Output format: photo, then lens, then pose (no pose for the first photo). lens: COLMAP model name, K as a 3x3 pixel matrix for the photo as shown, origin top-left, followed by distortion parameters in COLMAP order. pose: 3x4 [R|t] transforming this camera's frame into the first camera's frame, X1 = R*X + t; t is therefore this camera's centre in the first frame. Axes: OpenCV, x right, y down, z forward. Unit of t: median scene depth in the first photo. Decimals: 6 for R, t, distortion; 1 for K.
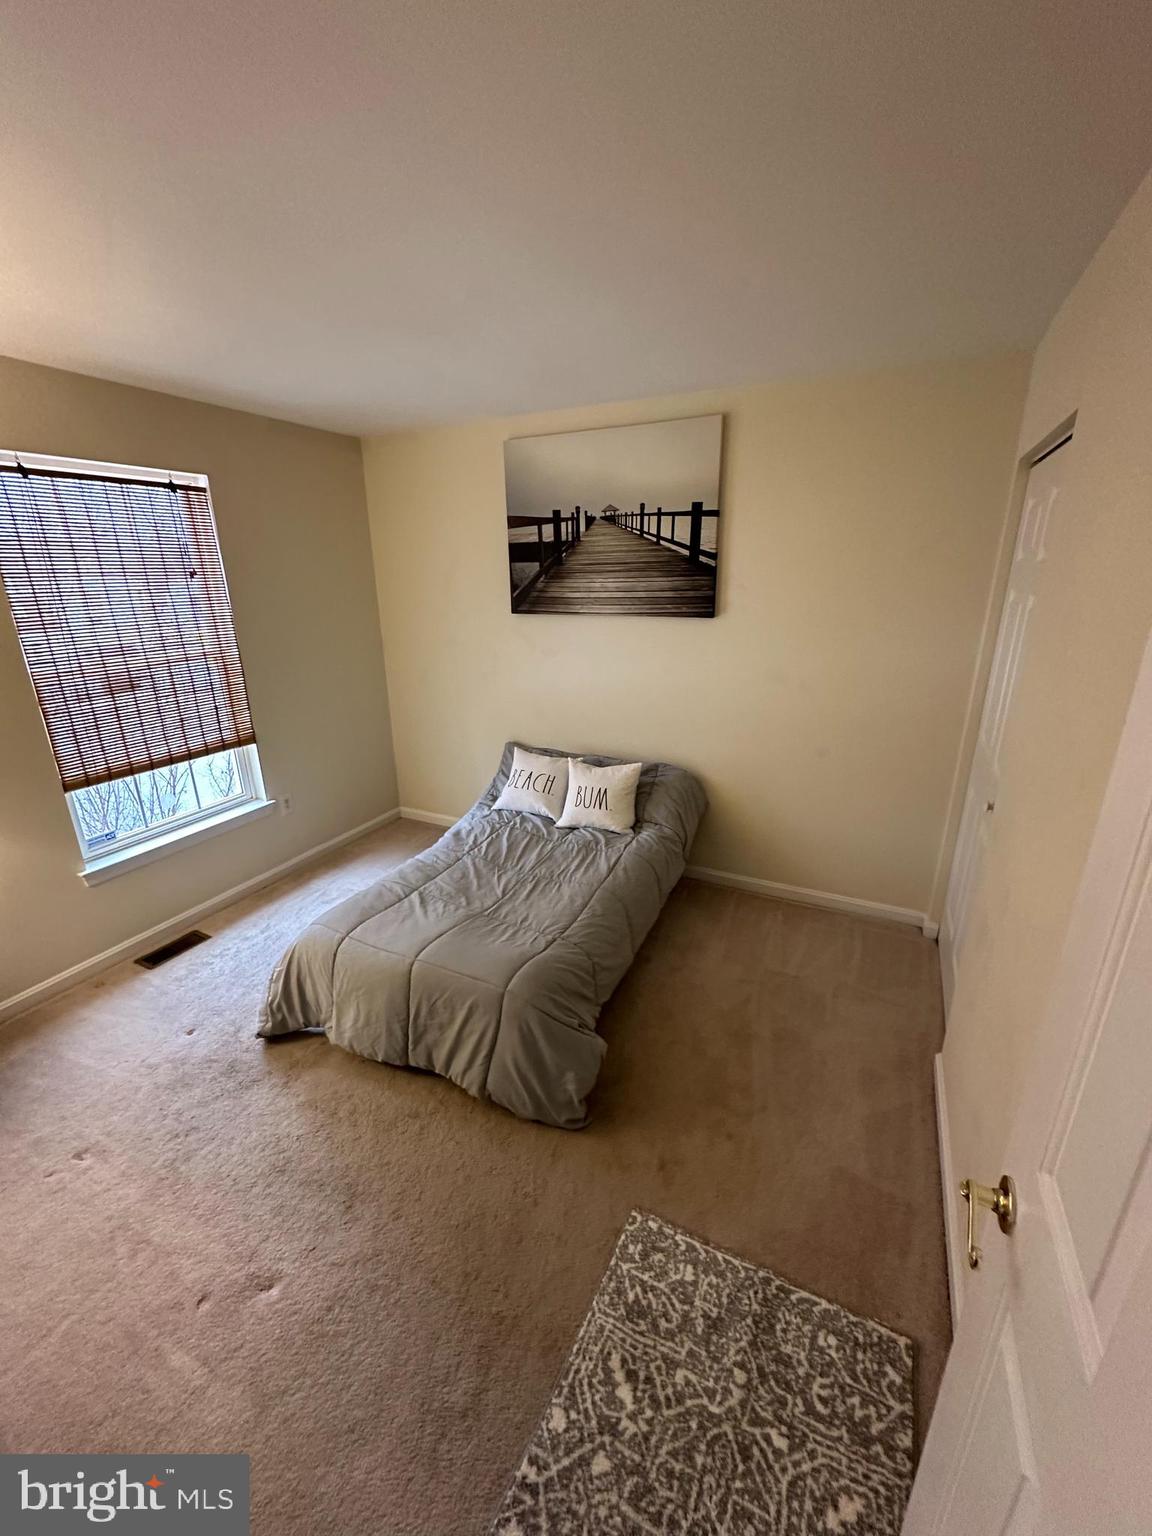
lens RADIAL K [[613.2, 0, 573.3], [0, 613.2, 763.8], [0, 0, 1]] dist [-0.001564, 0.000308]
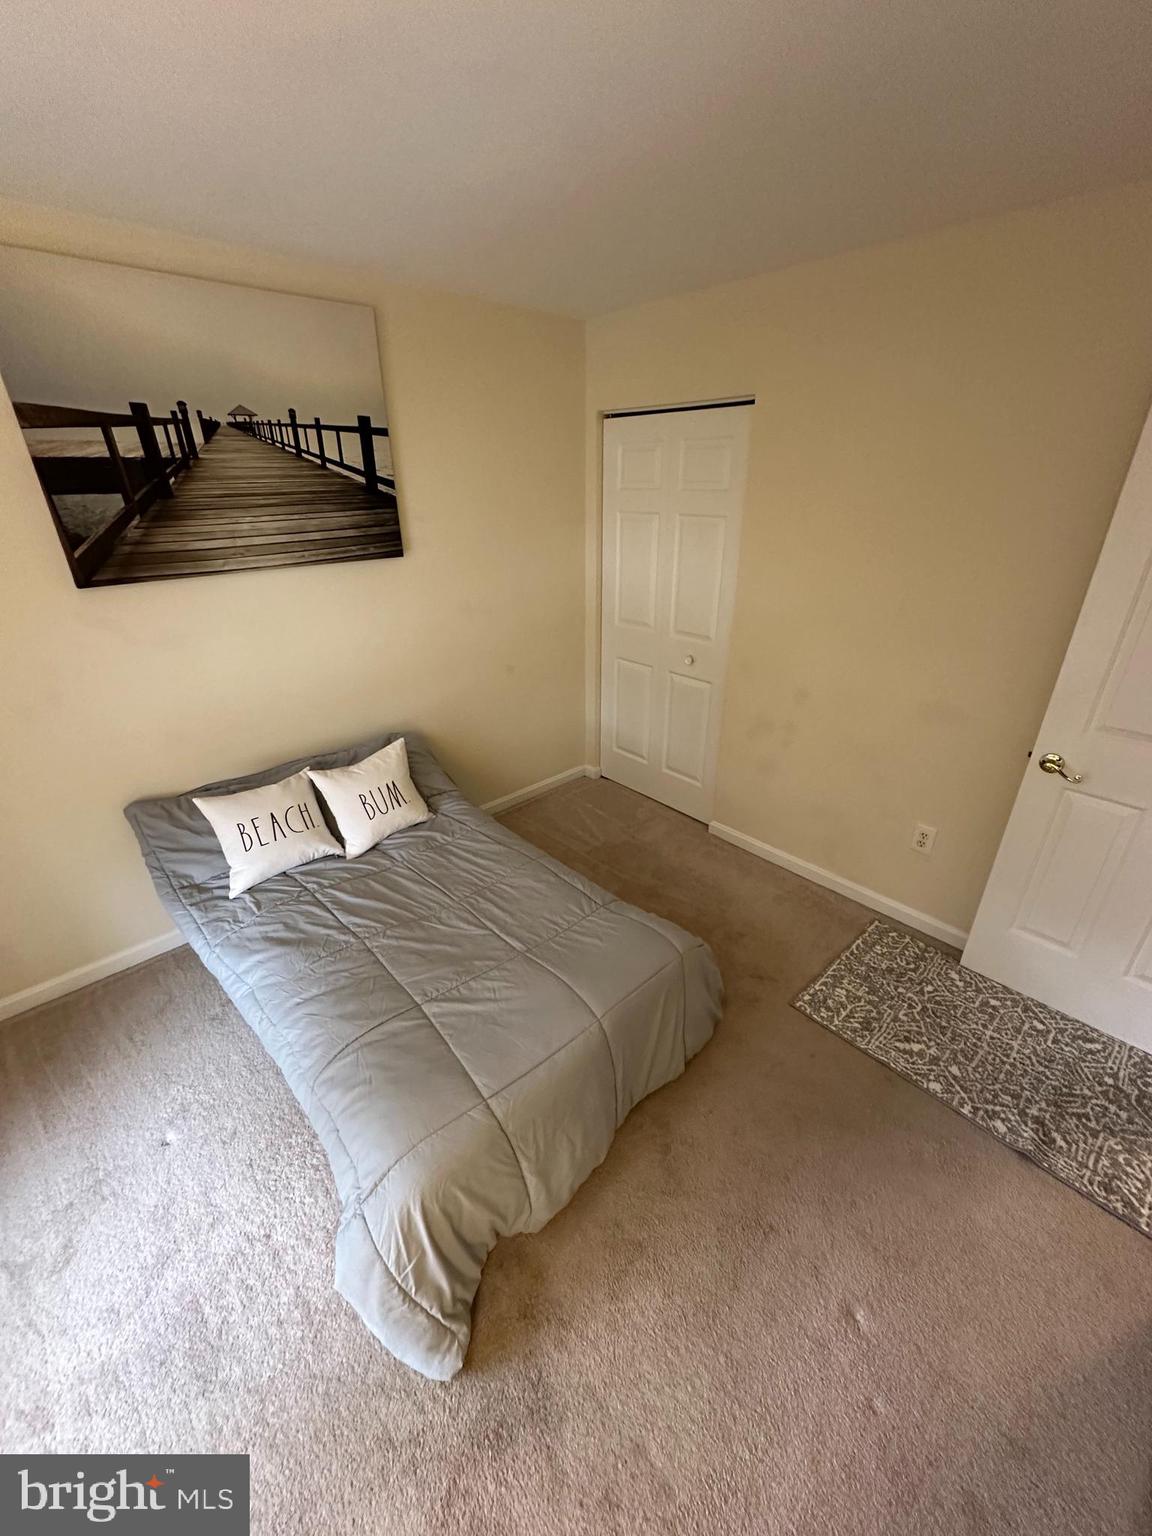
lens RADIAL K [[613.2, 0, 582.9], [0, 613.2, 762.5], [0, 0, 1]] dist [-0.001564, 0.000308]
pose [[0.348259, -0.388874, 0.852932, -0.554286], [0.289143, 0.910089, 0.296874, -0.153917], [-0.891690, 0.143230, 0.429387, 0.427014]]
